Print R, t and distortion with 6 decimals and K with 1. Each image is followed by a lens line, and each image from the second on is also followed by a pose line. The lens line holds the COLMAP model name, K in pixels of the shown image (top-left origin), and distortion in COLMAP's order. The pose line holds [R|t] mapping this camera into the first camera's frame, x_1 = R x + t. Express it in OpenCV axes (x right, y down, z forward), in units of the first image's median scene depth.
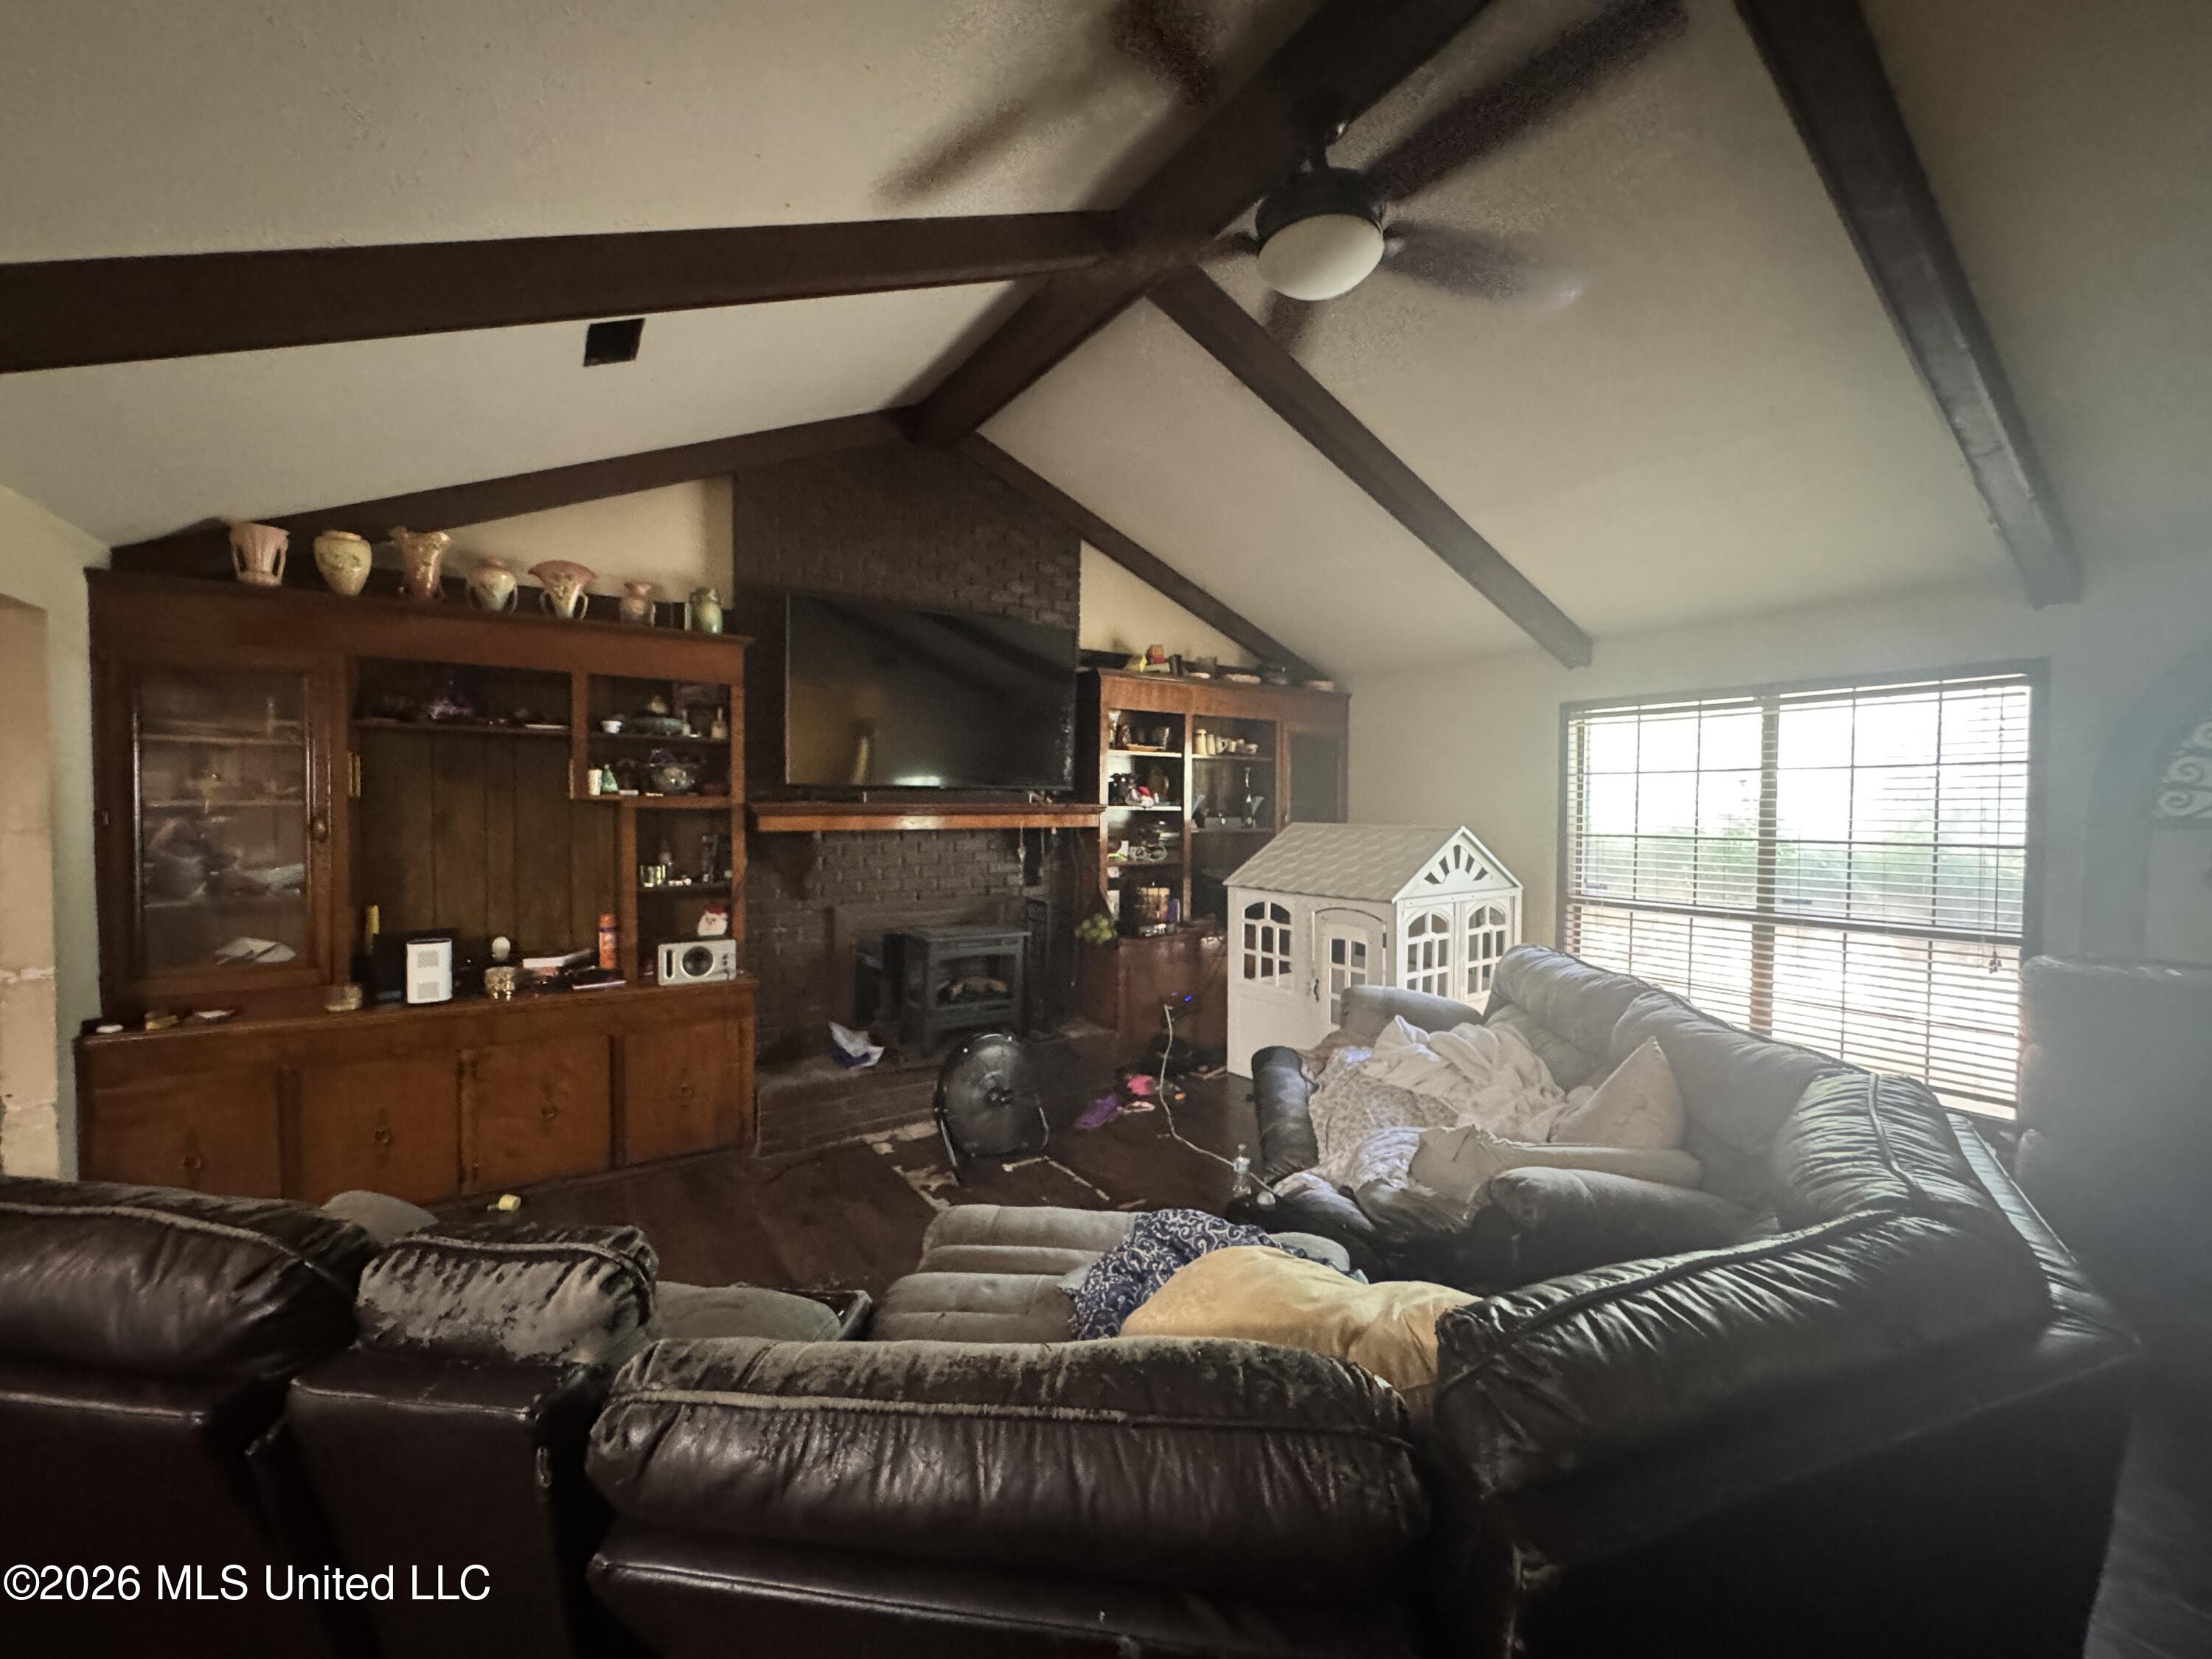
lens RADIAL K [[872.5, 0, 1108.6], [0, 872.5, 831.7], [0, 0, 1]] dist [-0.012485, 0.000116]
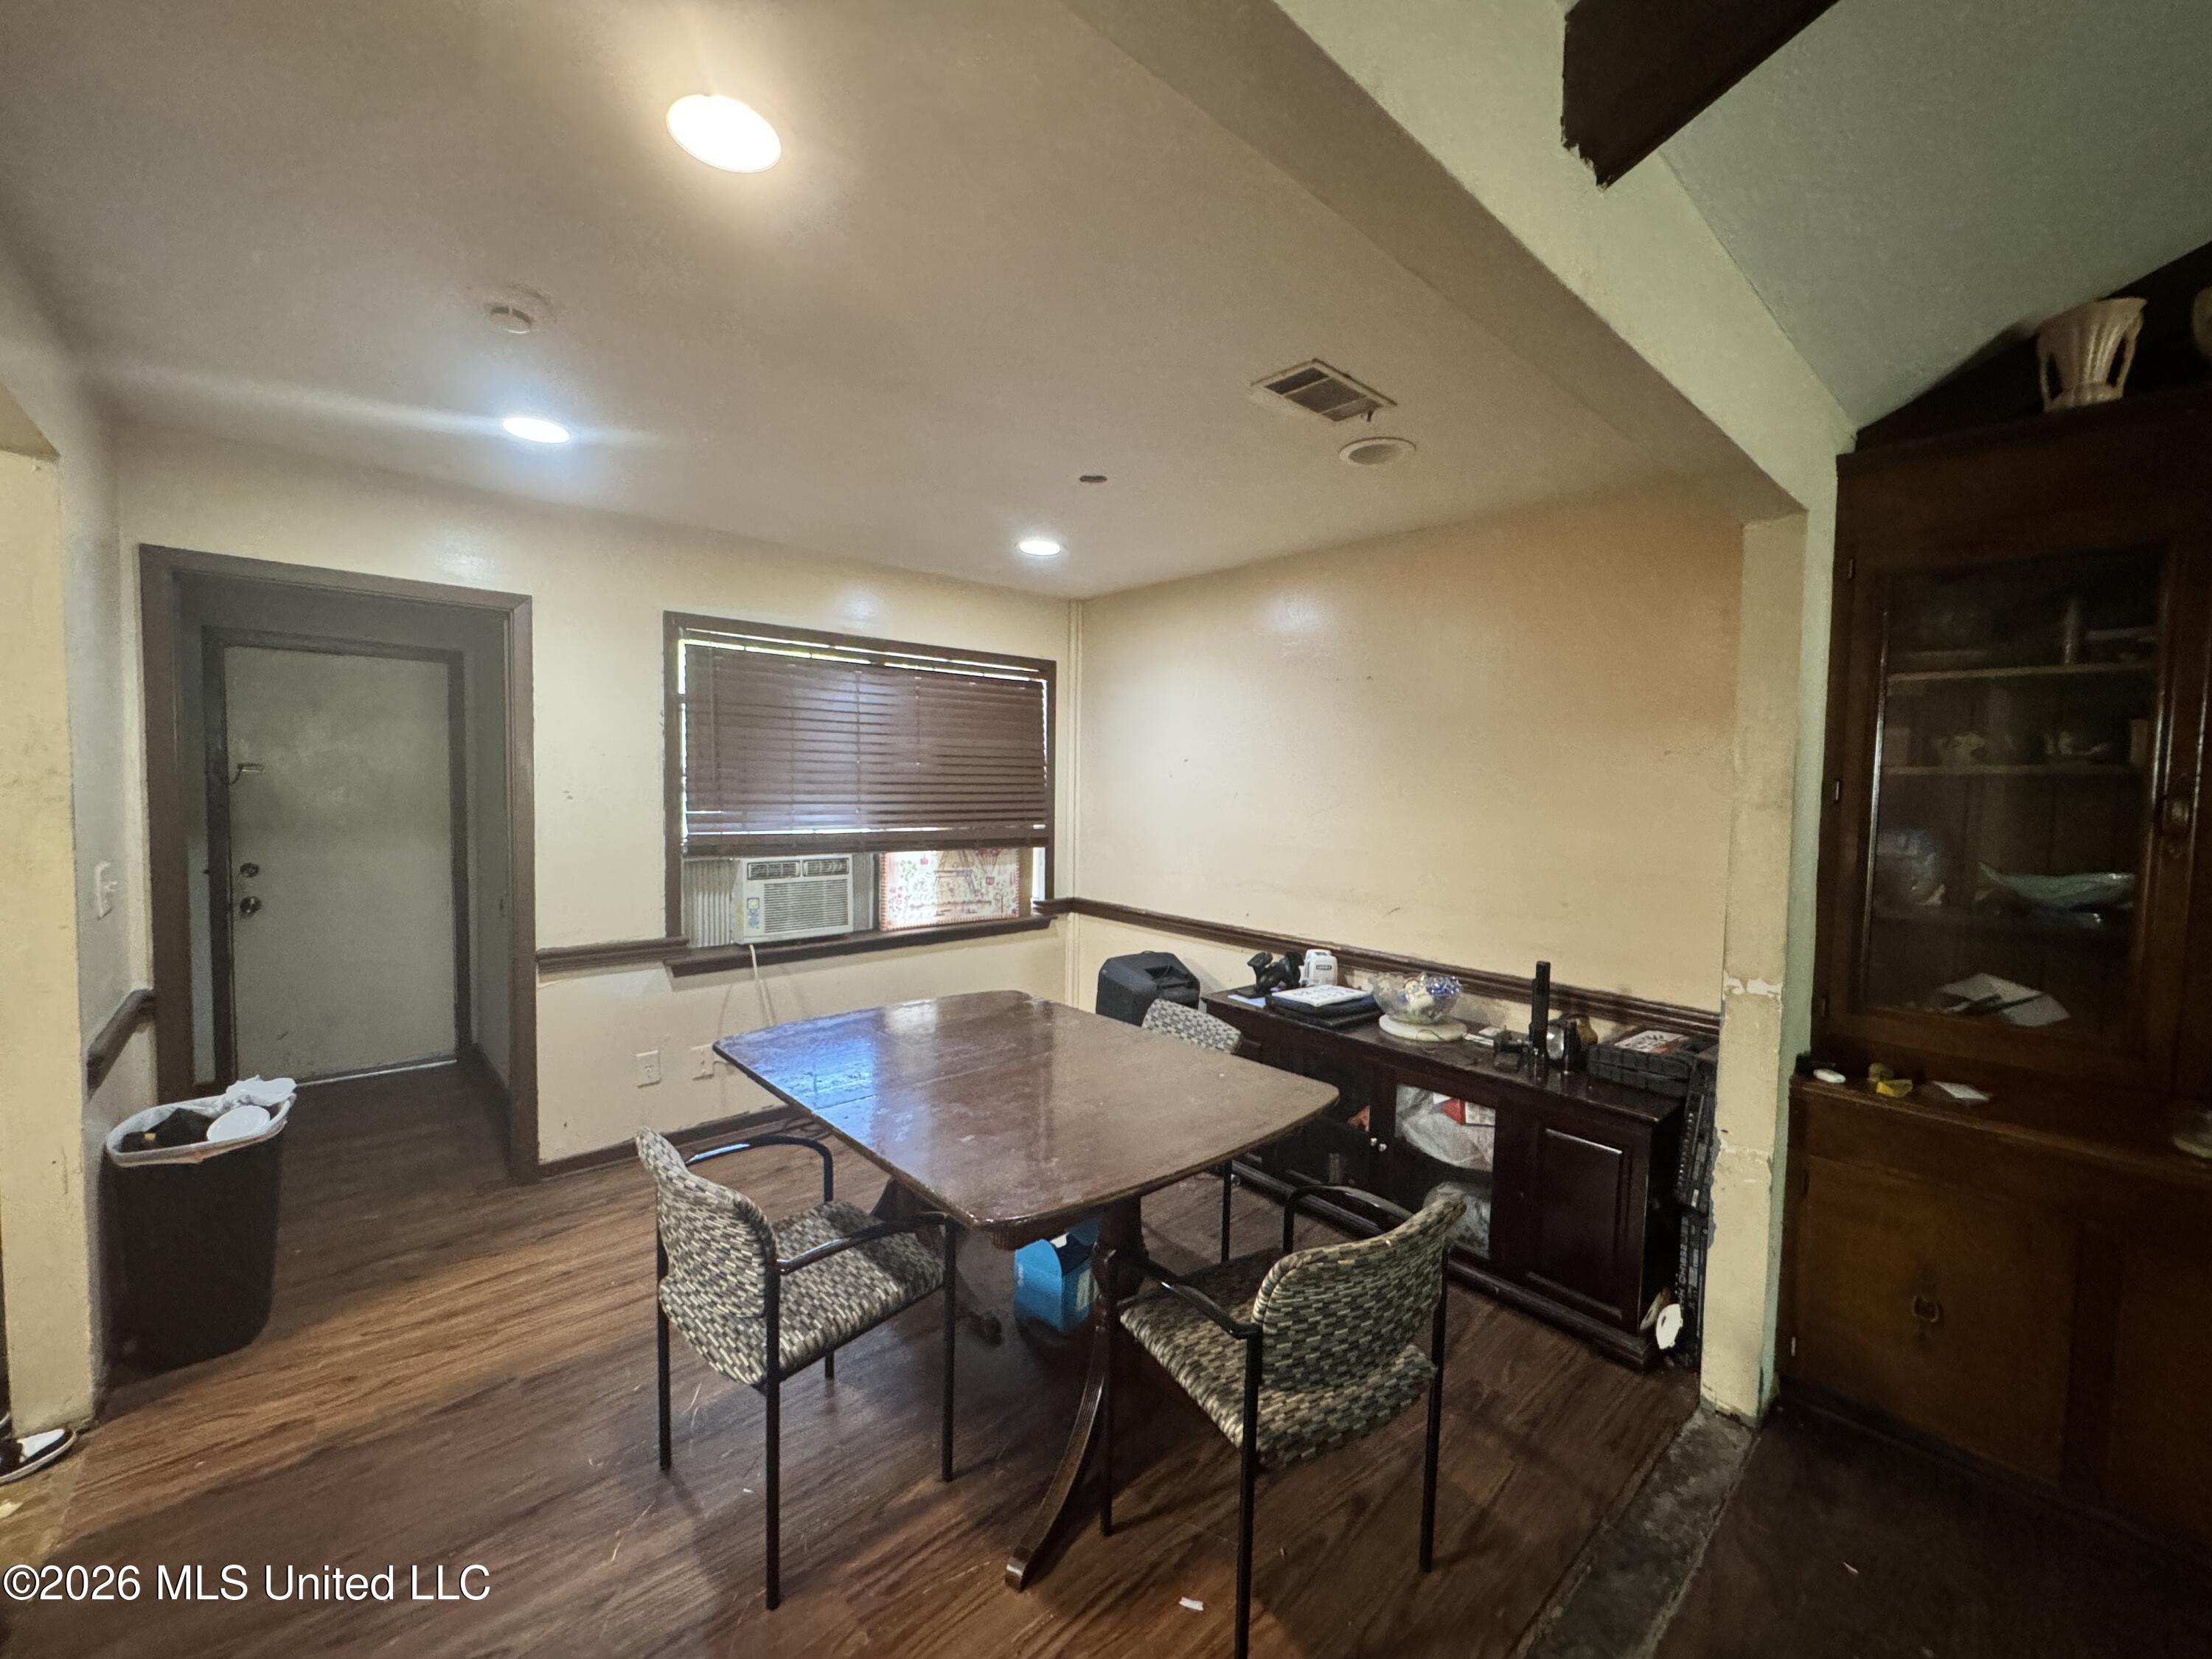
lens RADIAL K [[872.5, 0, 1106.0], [0, 872.5, 829.7], [0, 0, 1]] dist [-0.012485, 0.000116]
pose [[0.138423, 0.055207, -0.988833, -0.374602], [-0.038222, 0.997999, 0.050368, 0.003551], [0.989635, 0.030824, 0.140256, 0.194850]]
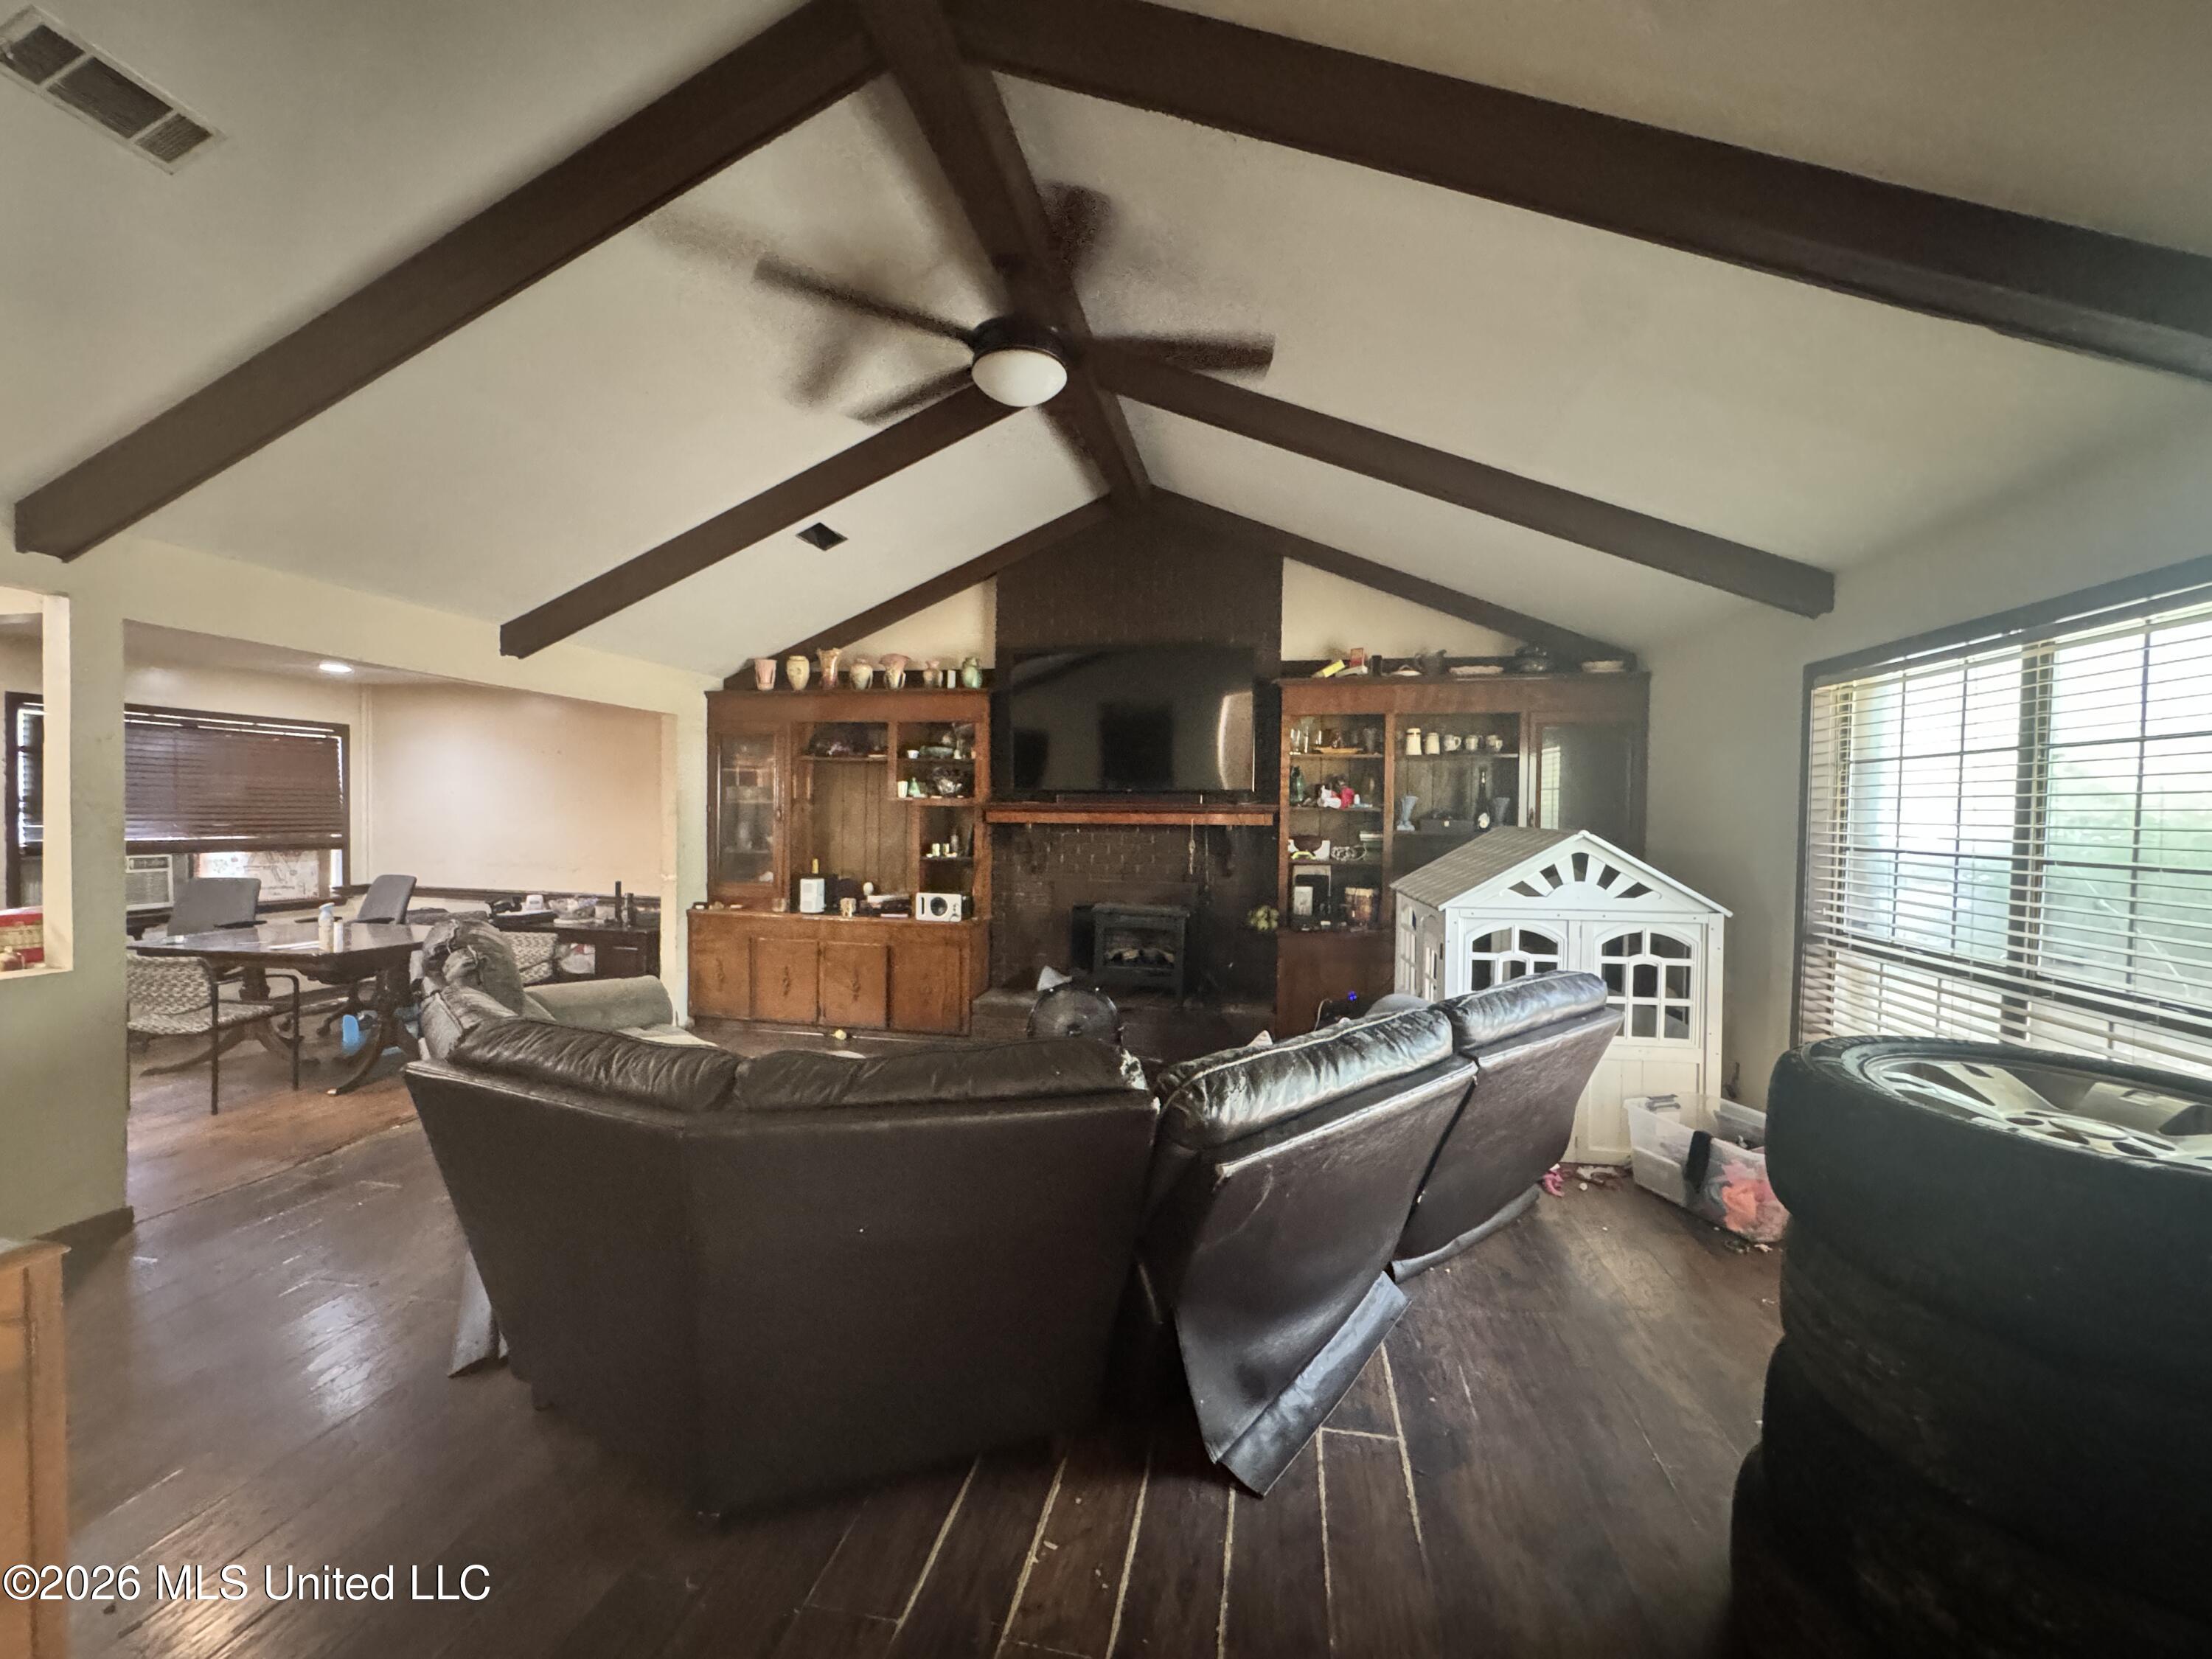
lens RADIAL K [[872.5, 0, 1119.8], [0, 872.5, 828.5], [0, 0, 1]] dist [-0.012485, 0.000116]
pose [[0.719334, 0.018079, -0.694429, 0.772196], [-0.027615, 0.999615, -0.002580, 0.007752], [0.694115, 0.021033, 0.719557, 0.115138]]
